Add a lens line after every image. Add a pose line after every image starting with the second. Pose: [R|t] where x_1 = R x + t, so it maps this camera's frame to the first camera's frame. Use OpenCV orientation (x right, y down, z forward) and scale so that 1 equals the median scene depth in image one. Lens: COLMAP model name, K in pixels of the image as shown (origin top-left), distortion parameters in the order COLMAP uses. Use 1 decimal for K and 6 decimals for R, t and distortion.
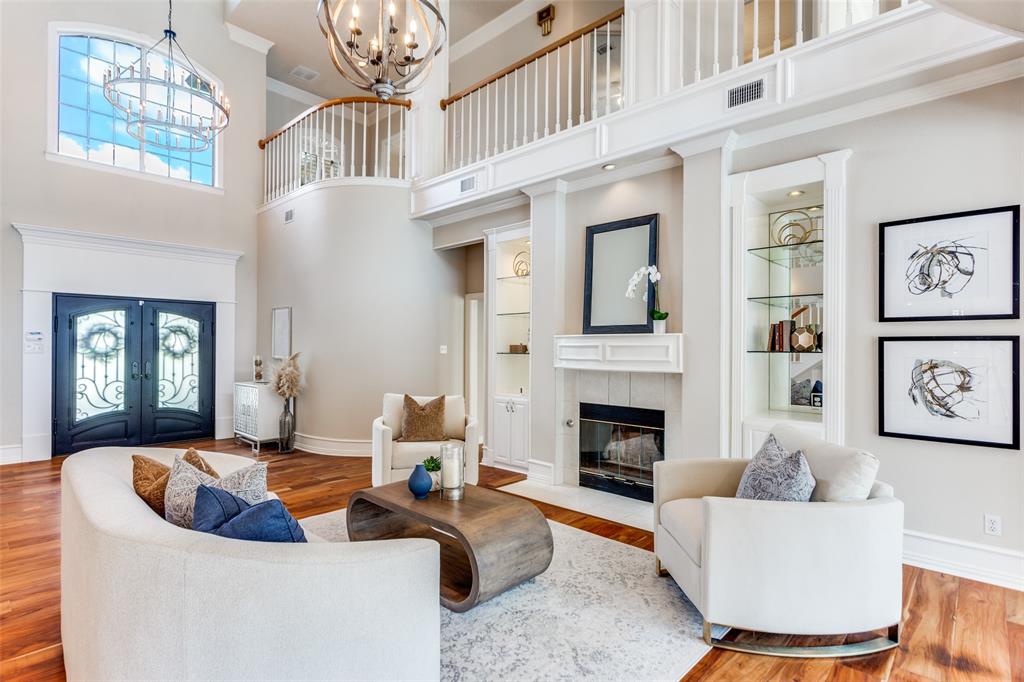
lens RADIAL K [[505.9, 0, 509.7], [0, 505.9, 343.2], [0, 0, 1]] dist [-0.000739, 0.001755]
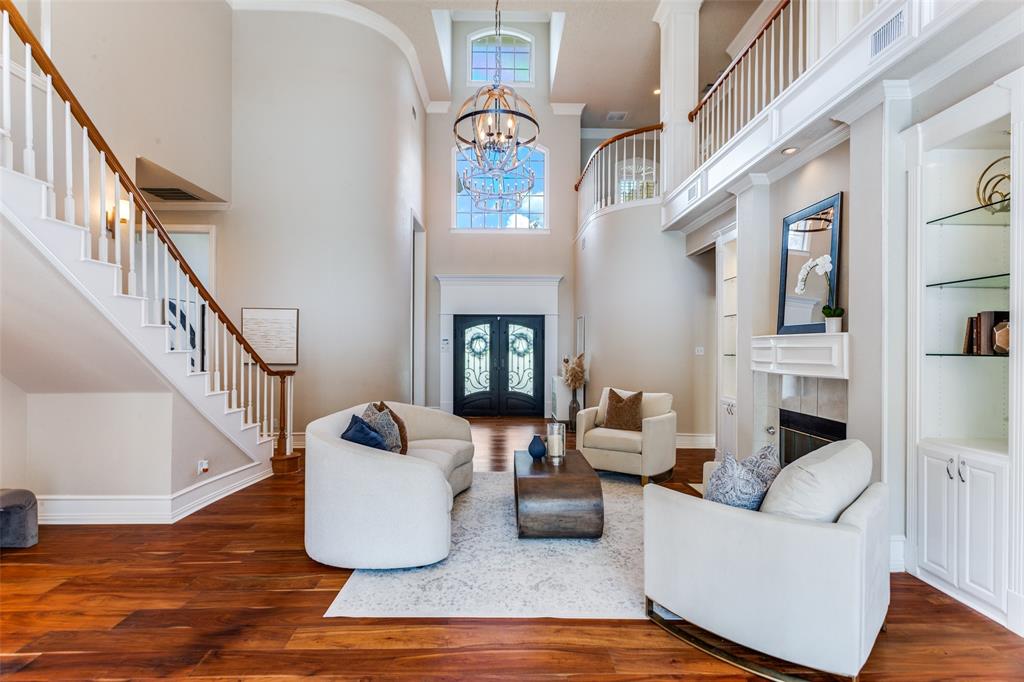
lens RADIAL K [[505.9, 0, 509.7], [0, 505.9, 343.2], [0, 0, 1]] dist [-0.000739, 0.001755]
pose [[0.697594, -0.006800, -0.716461, 0.358083], [0.004099, 0.999976, -0.005499, 0.000616], [0.716482, 0.000899, 0.697605, 0.002834]]
